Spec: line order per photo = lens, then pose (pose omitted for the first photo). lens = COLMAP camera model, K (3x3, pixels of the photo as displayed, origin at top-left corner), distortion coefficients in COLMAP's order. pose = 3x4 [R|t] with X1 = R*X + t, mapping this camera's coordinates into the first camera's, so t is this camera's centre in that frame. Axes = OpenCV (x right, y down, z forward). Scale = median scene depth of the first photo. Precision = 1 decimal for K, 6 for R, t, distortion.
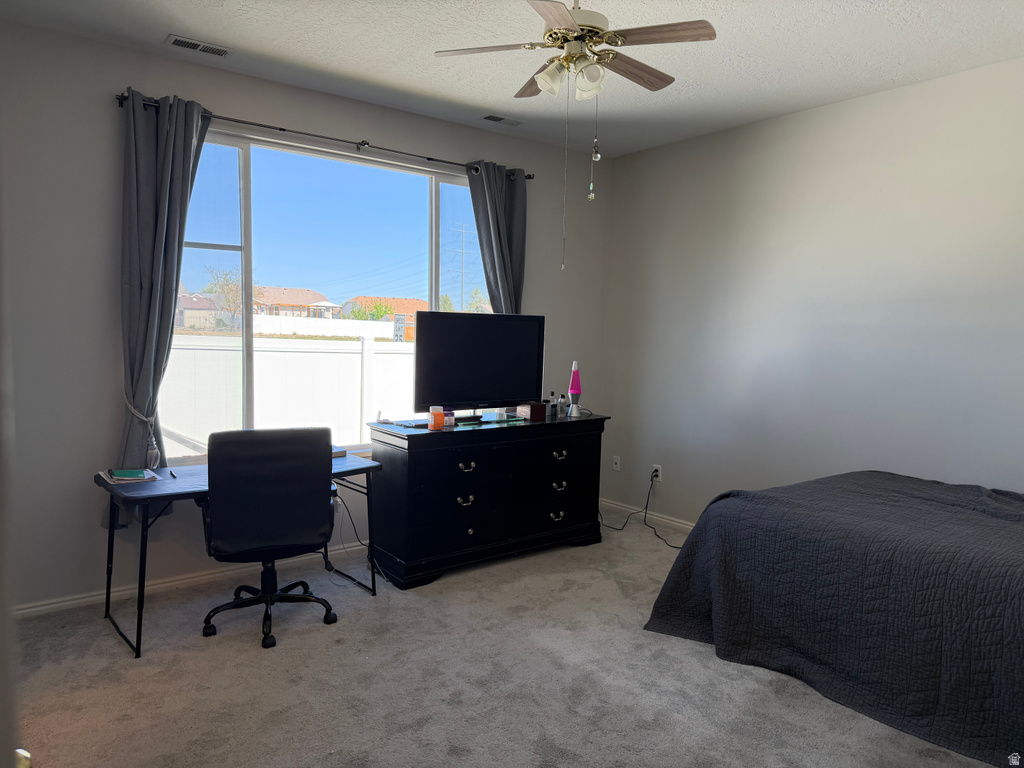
lens RADIAL K [[721.0, 0, 512.0], [0, 721.0, 384.0], [0, 0, 1]] dist [0.001762, 0.000200]
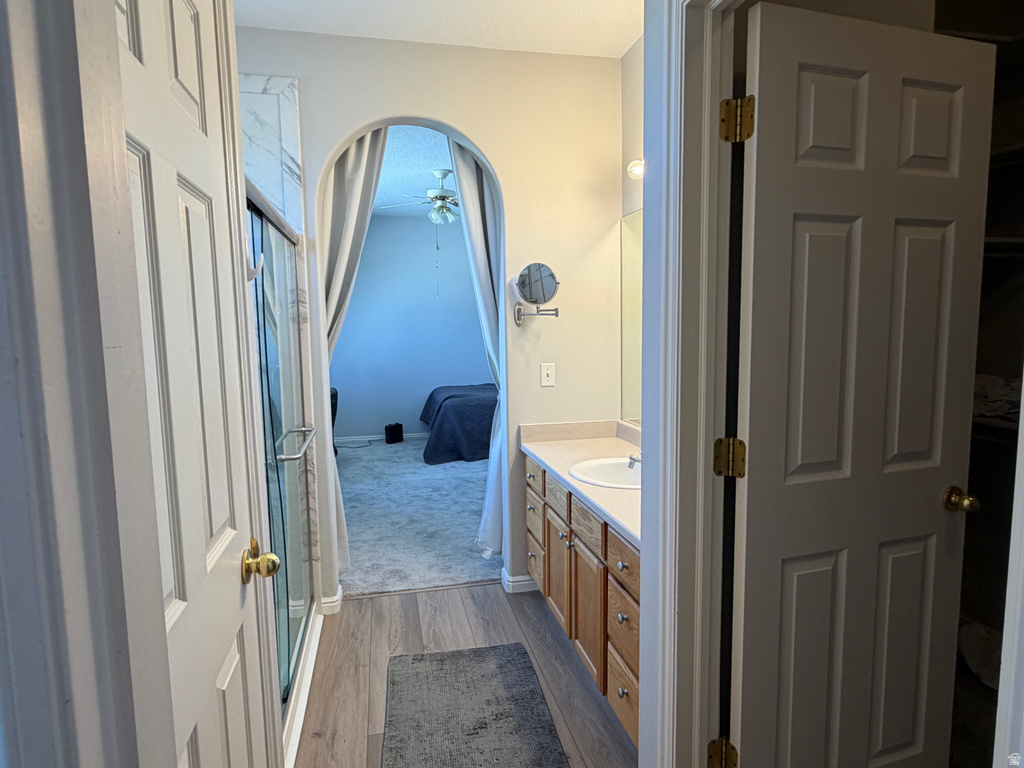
lens RADIAL K [[581.2, 0, 512.0], [0, 581.2, 384.0], [0, 0, 1]] dist [0.001780, -0.001238]
pose [[0.431491, -0.117628, 0.894416, -1.421773], [0.094247, 0.991915, 0.084983, -0.029563], [-0.897181, 0.047627, 0.439088, 0.013582]]
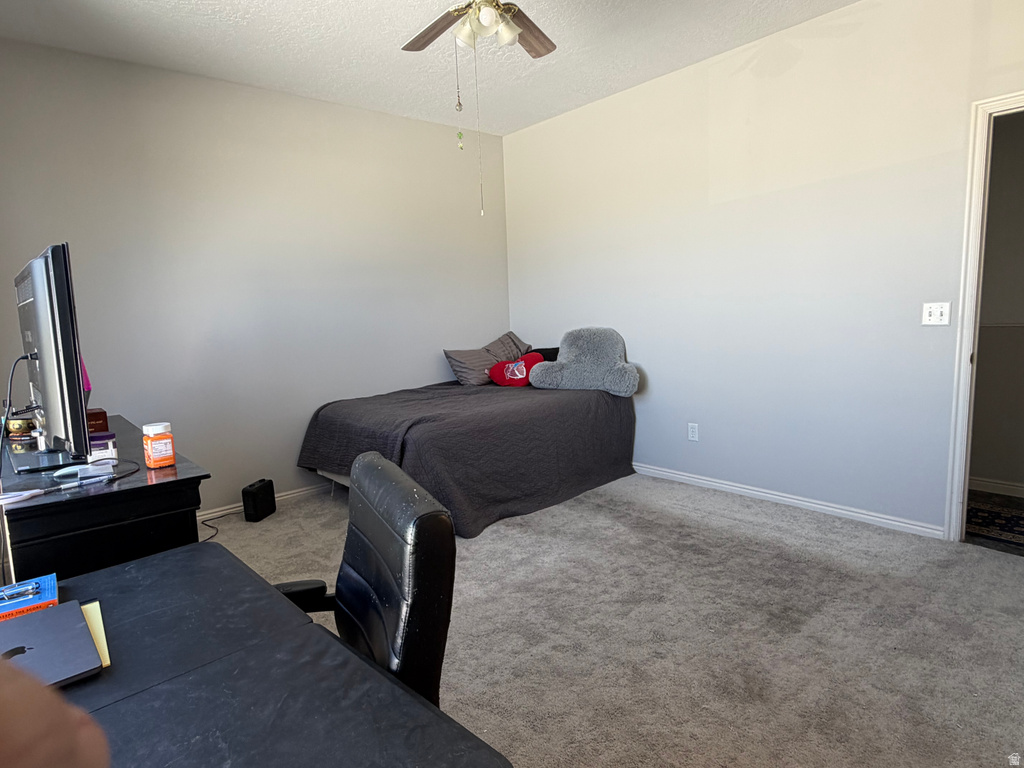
lens RADIAL K [[581.2, 0, 512.0], [0, 581.2, 384.0], [0, 0, 1]] dist [0.001780, -0.001238]
pose [[-0.053188, -0.151364, 0.987046, -0.747537], [0.115019, 0.980938, 0.156625, -0.051712], [-0.991938, 0.121860, -0.034764, 0.981933]]
